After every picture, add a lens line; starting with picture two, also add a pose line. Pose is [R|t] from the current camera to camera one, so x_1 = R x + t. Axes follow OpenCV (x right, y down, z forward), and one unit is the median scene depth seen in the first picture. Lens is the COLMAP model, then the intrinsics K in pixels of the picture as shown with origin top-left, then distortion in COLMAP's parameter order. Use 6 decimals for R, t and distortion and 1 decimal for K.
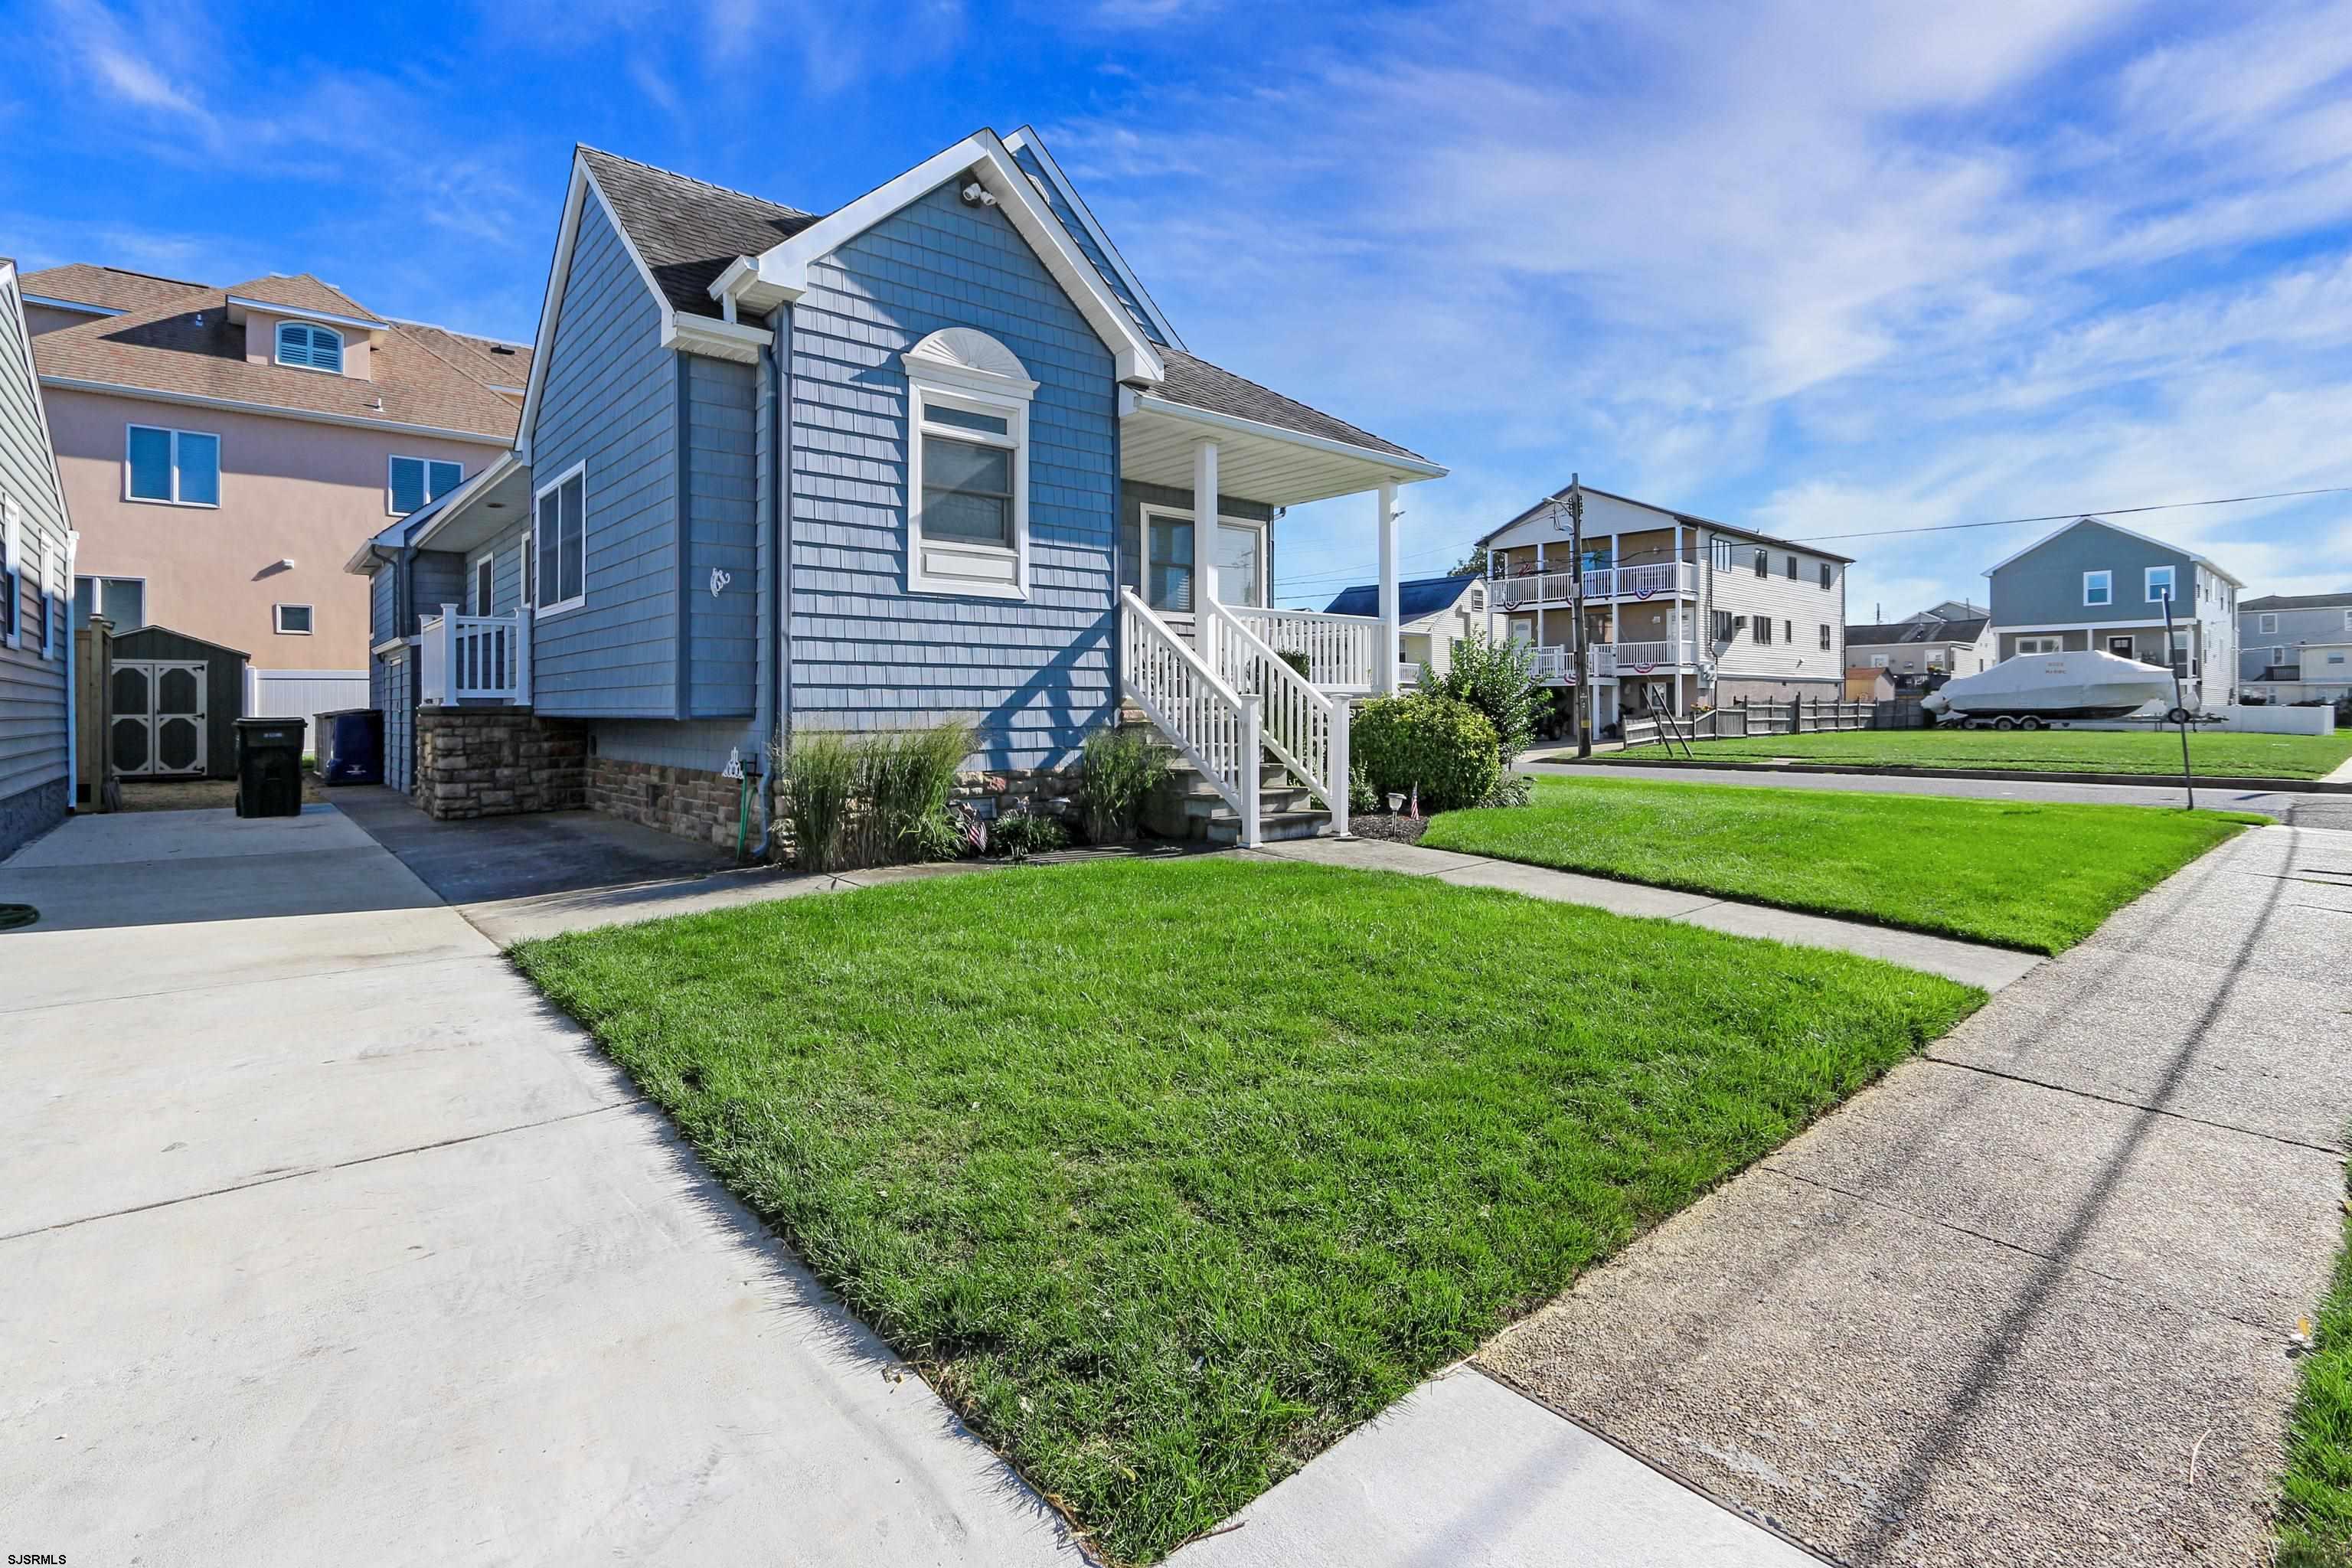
lens RADIAL K [[1067.4, 0, 1114.9], [0, 1067.4, 696.0], [0, 0, 1]] dist [0.000922, 0.000121]
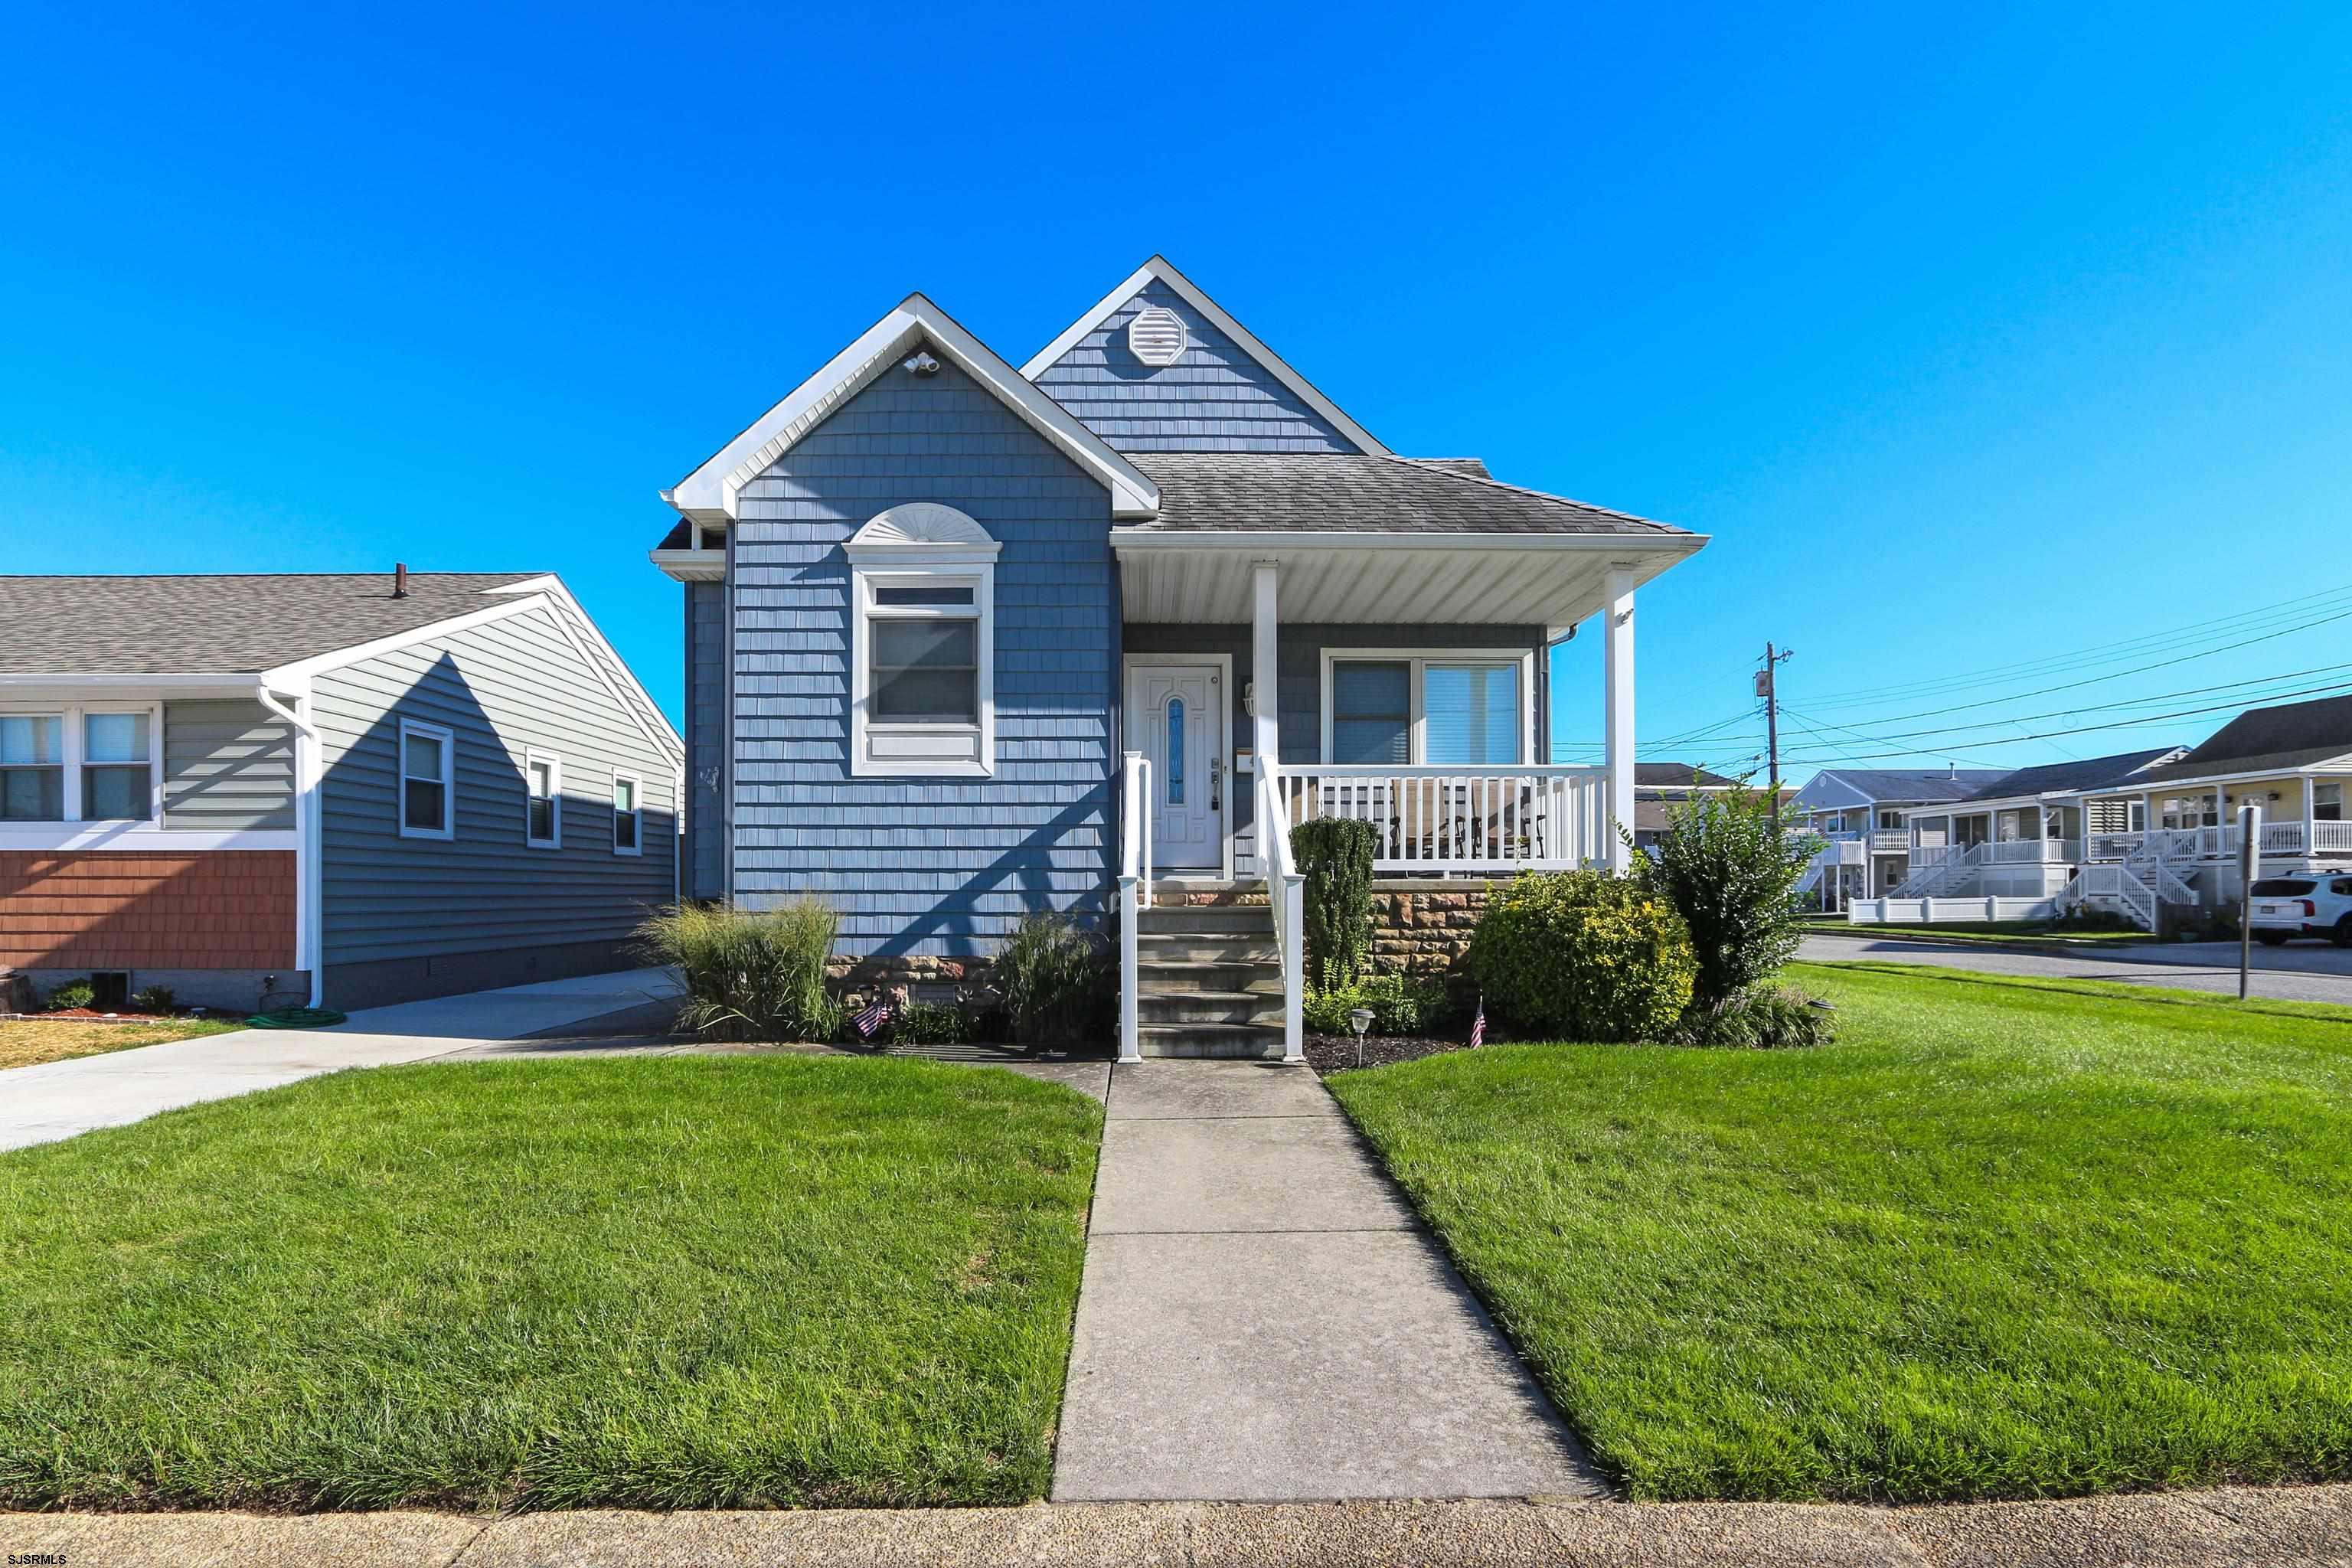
lens RADIAL K [[1093.7, 0, 1174.4], [0, 1093.7, 888.8], [0, 0, 1]] dist [-0.002598, -0.000005]
pose [[0.783061, -0.001721, -0.621942, 0.665227], [0.004181, 0.999988, 0.002497, 0.007701], [0.621930, -0.004556, 0.783059, 0.358364]]
